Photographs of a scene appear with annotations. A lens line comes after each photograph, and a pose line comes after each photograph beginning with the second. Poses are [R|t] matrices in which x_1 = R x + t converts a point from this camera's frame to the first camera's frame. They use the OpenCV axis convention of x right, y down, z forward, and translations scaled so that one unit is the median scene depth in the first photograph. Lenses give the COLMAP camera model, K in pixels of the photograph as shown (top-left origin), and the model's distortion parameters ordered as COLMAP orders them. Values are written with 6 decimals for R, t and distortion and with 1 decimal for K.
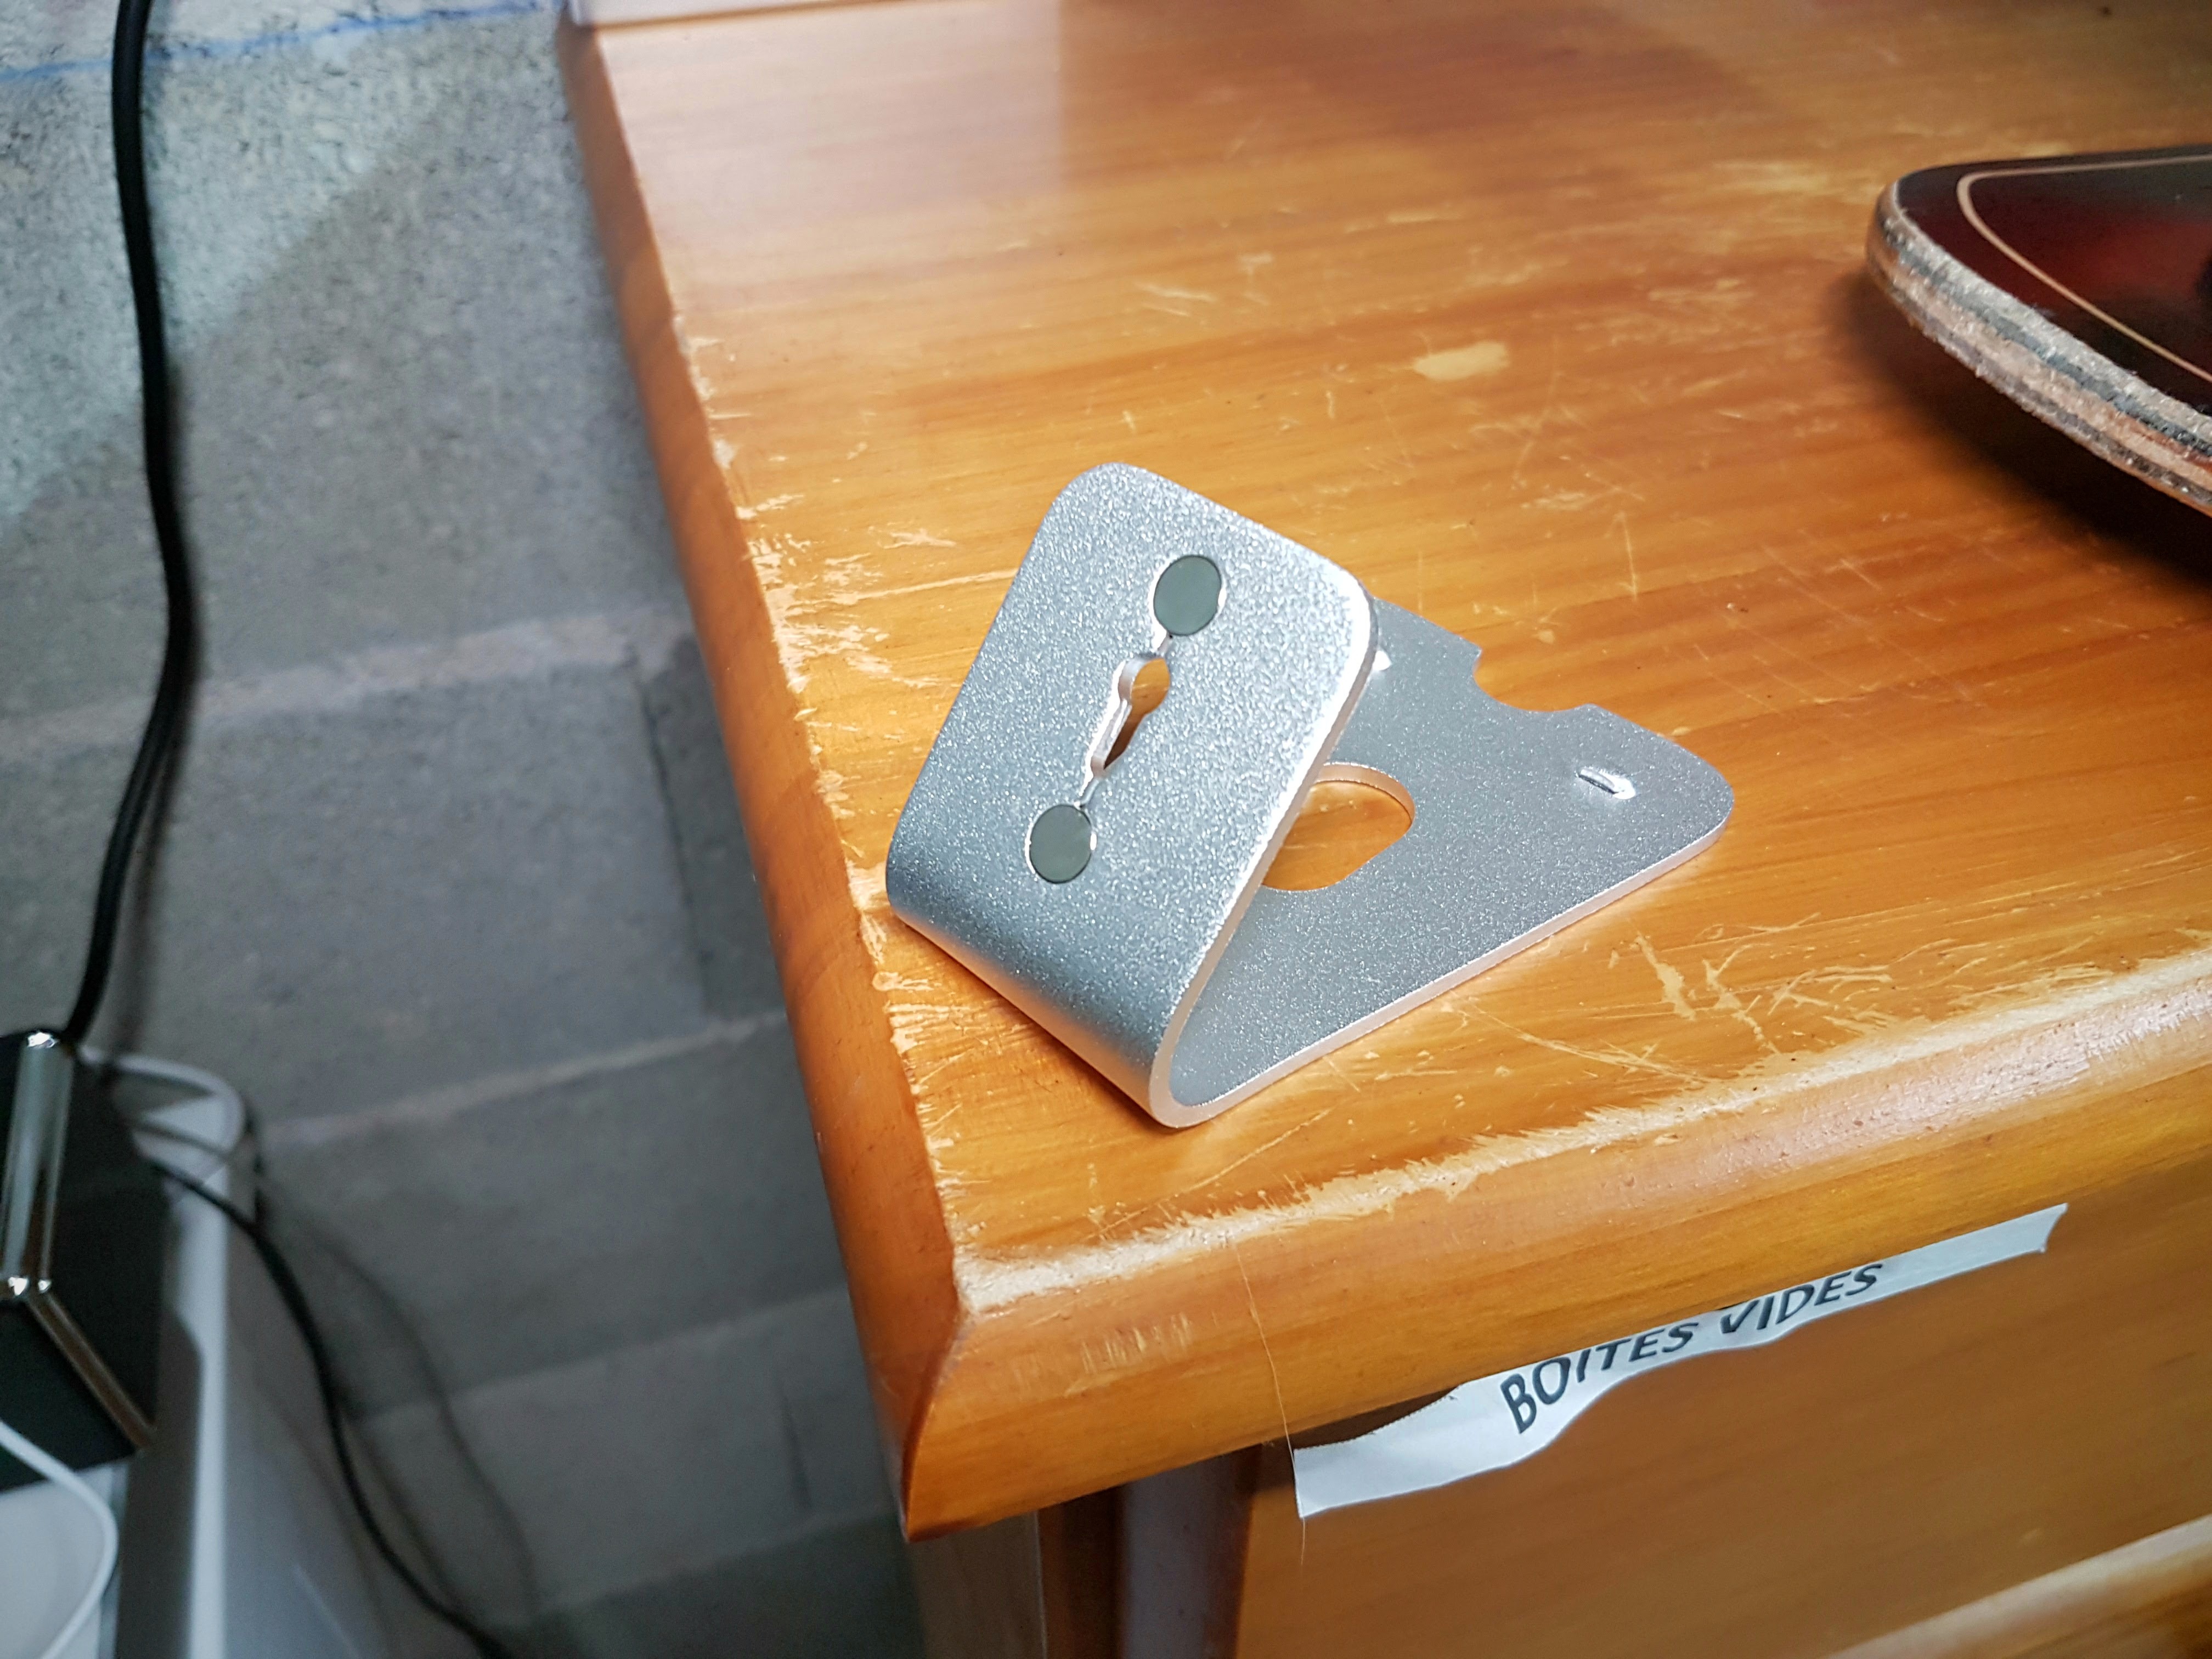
lens RADIAL K [[1718.1, 0, 1106.0], [0, 1718.1, 829.5], [0, 0, 1]] dist [0.093447, -0.236306]
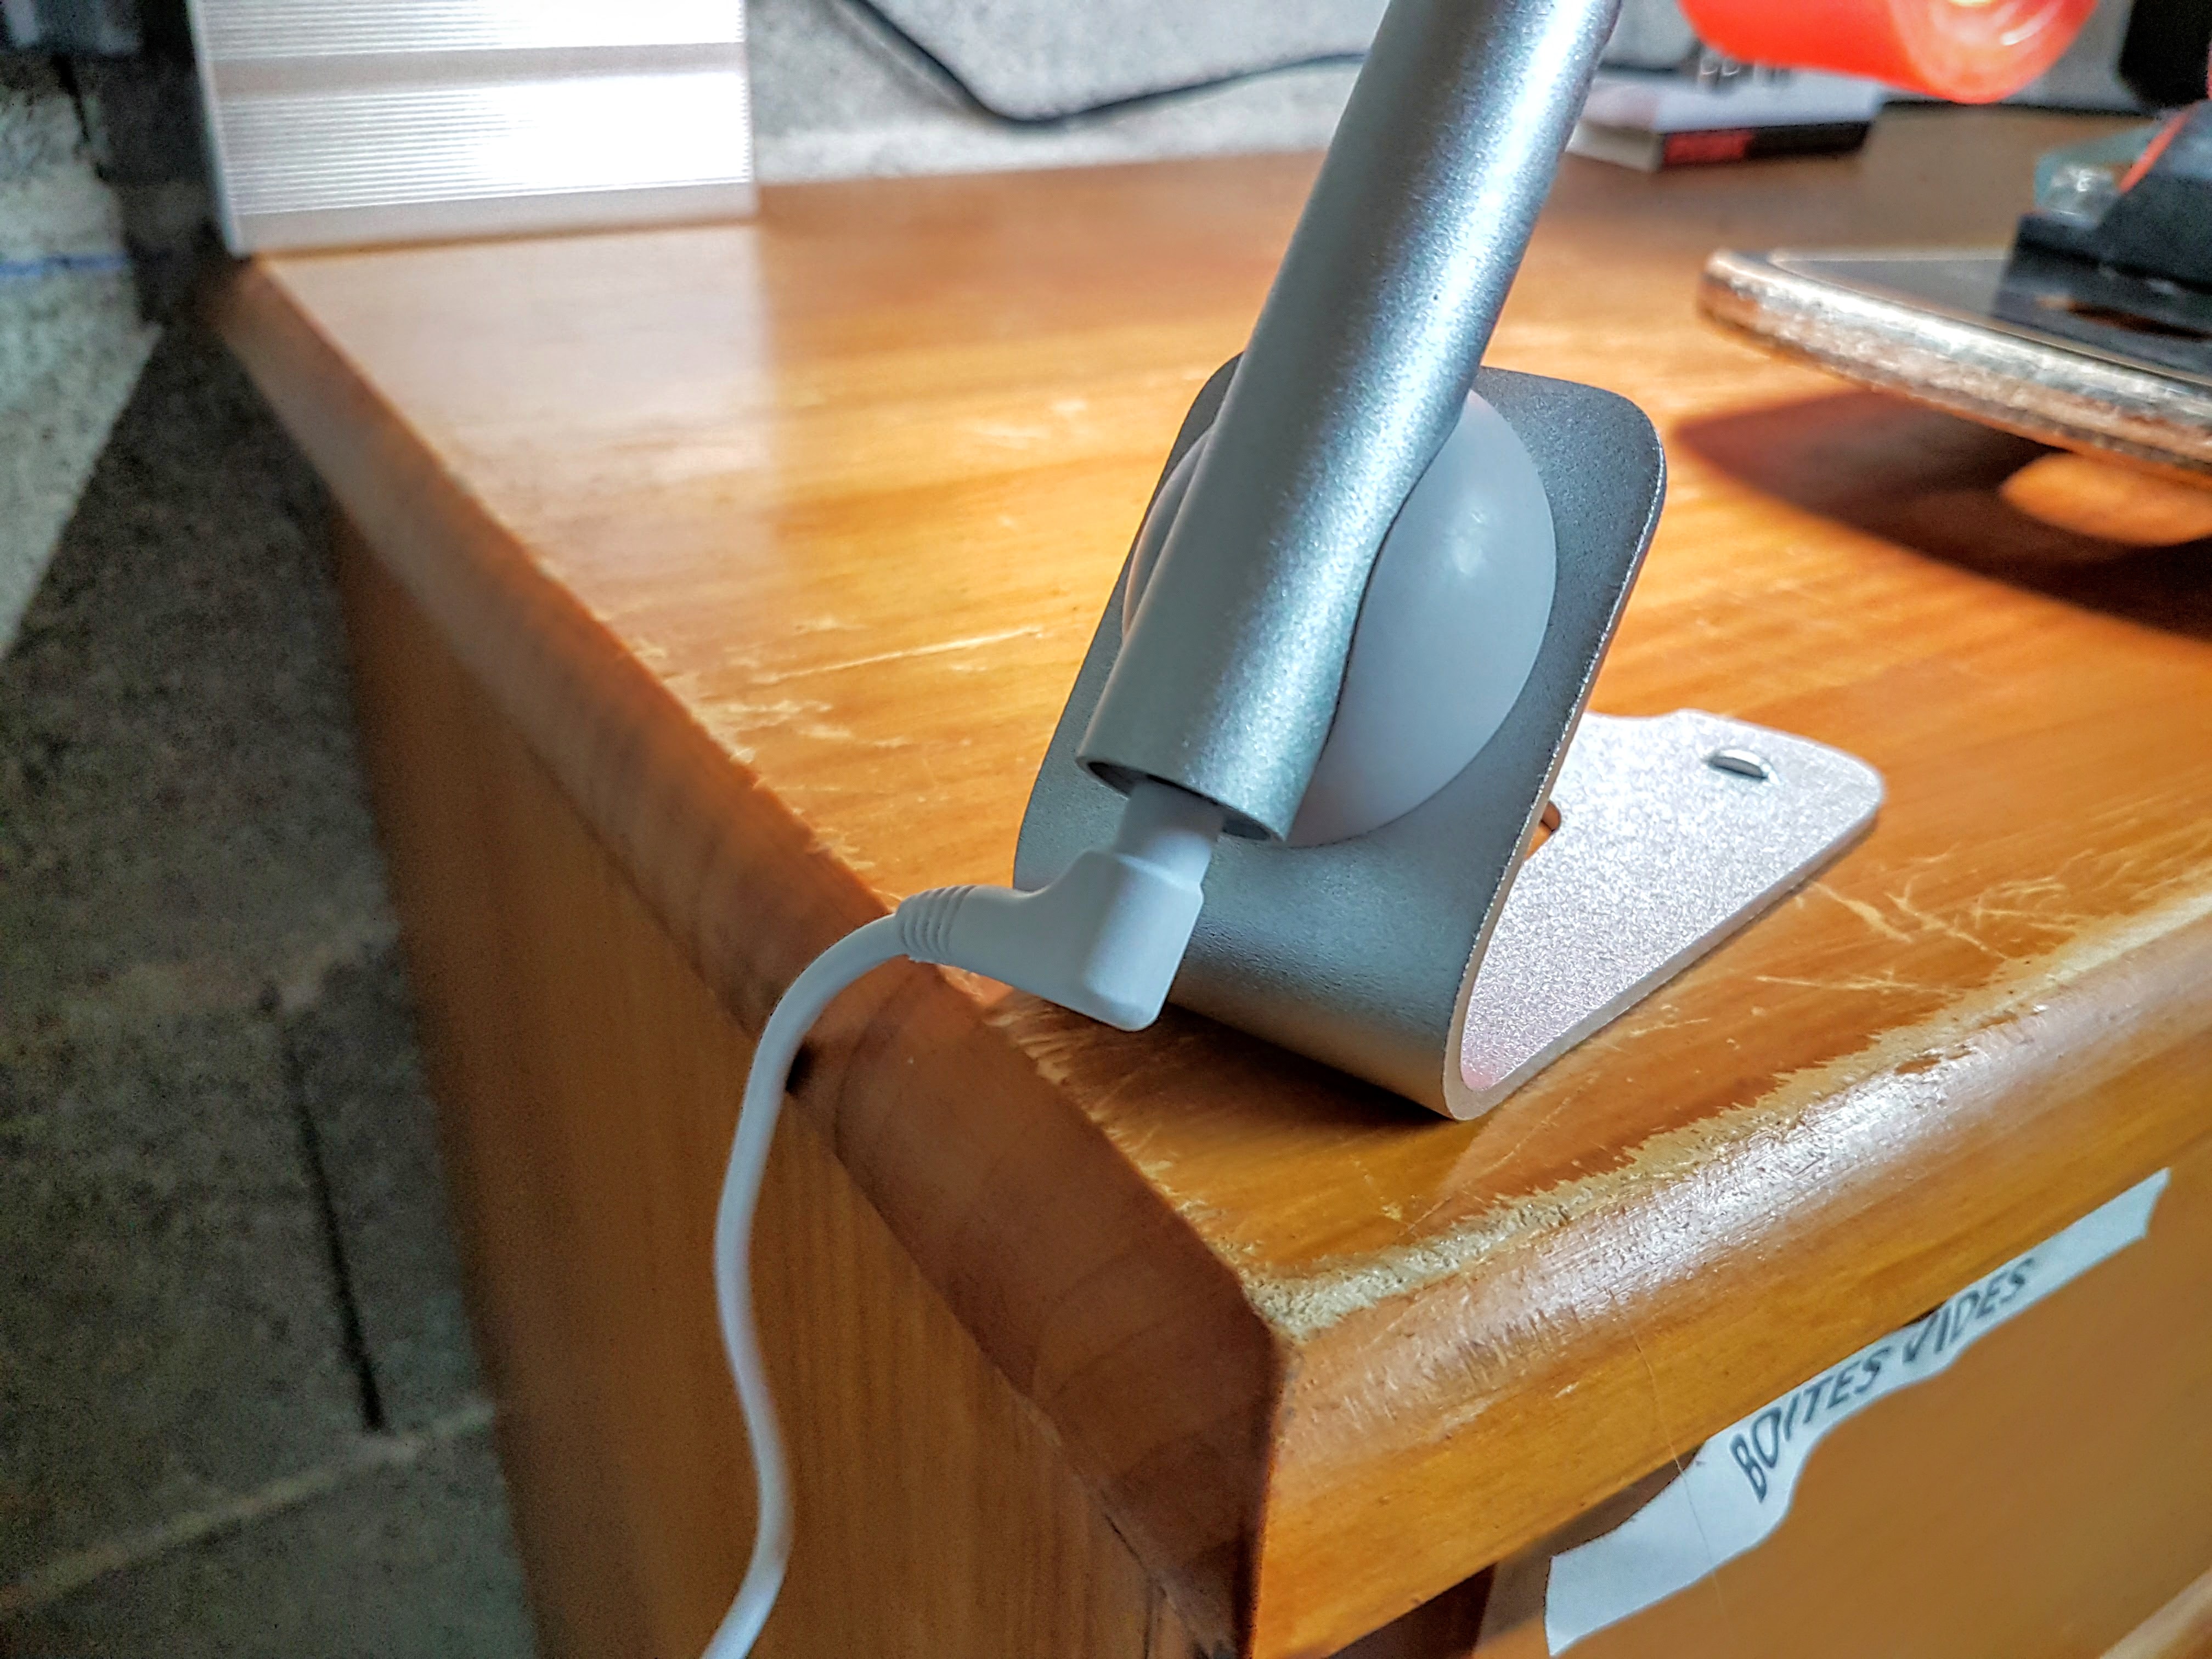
lens RADIAL K [[1727.9, 0, 1102.4], [0, 1727.9, 879.9], [0, 0, 1]] dist [0.063246, -0.163511]
pose [[0.964646, -0.092579, 0.246753, -0.238499], [0.139093, 0.974097, -0.178293, 0.154179], [-0.223855, 0.206311, 0.952536, 0.201106]]
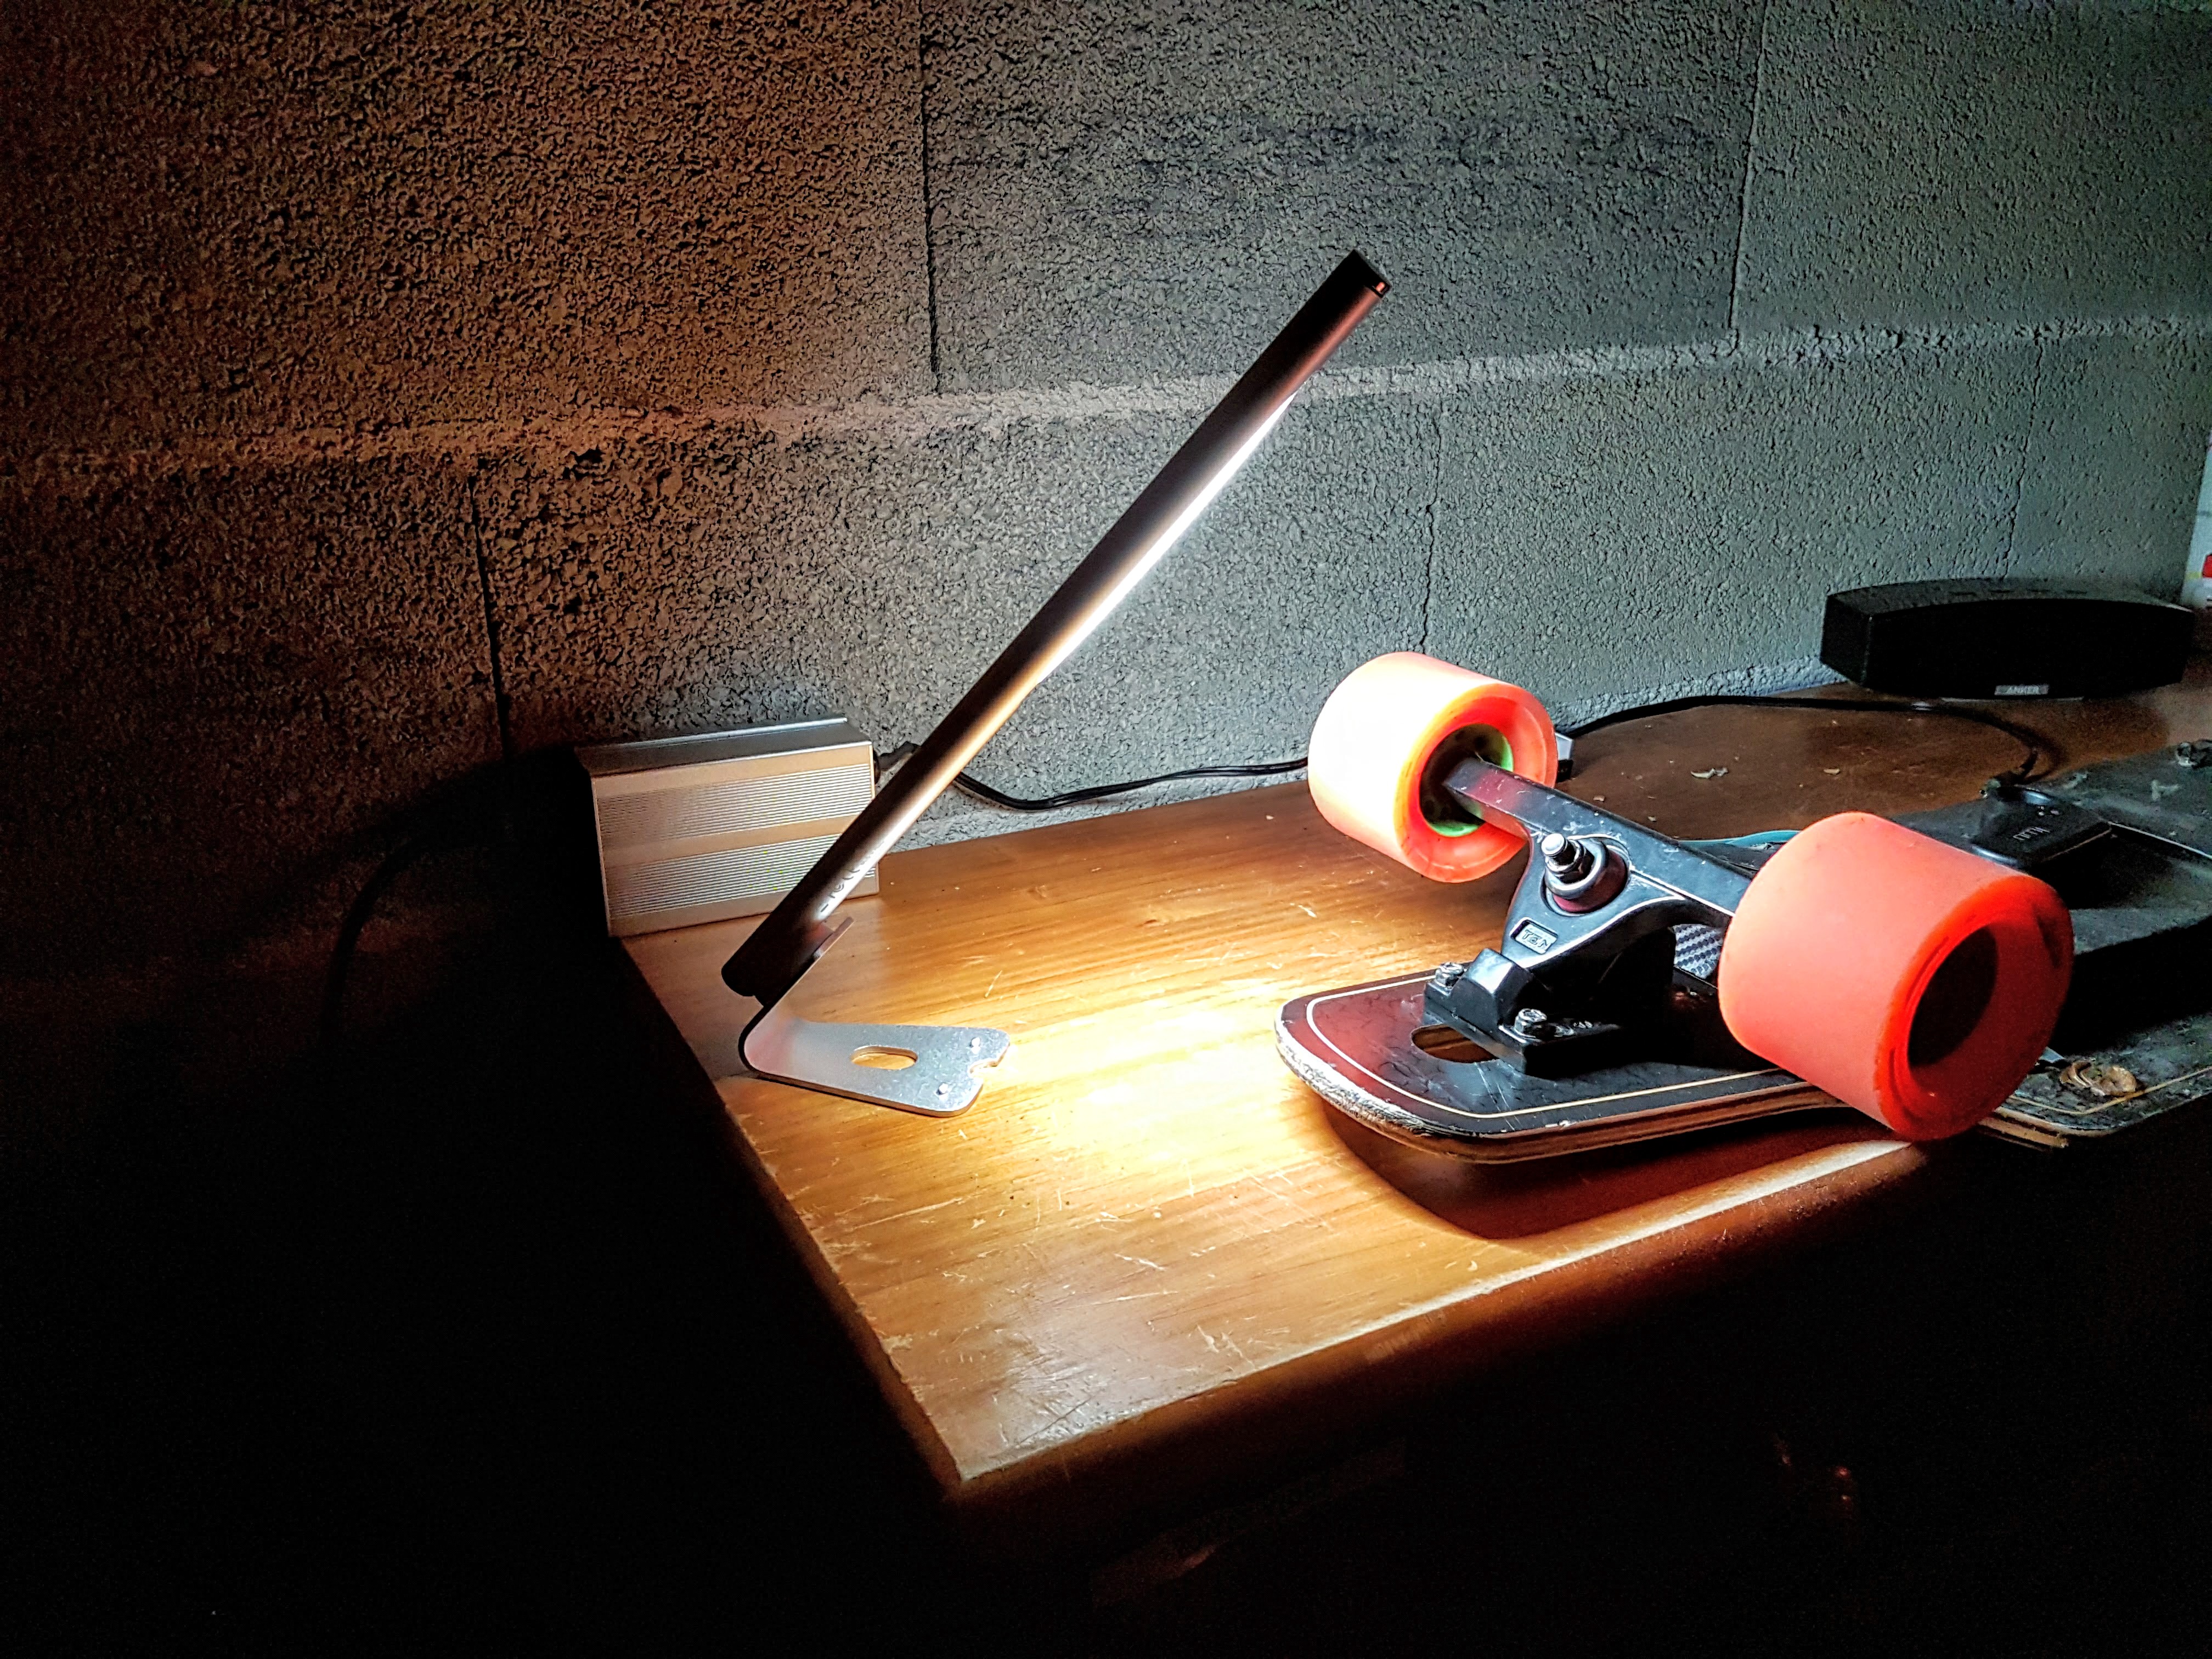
lens RADIAL K [[1654.3, 0, 1110.3], [0, 1654.3, 854.8], [0, 0, 1]] dist [0.245442, -0.388049]
pose [[0.981897, -0.054851, 0.181299, -0.211079], [0.116788, 0.928881, -0.351483, 0.246723], [-0.149127, 0.366293, 0.918472, -1.381038]]
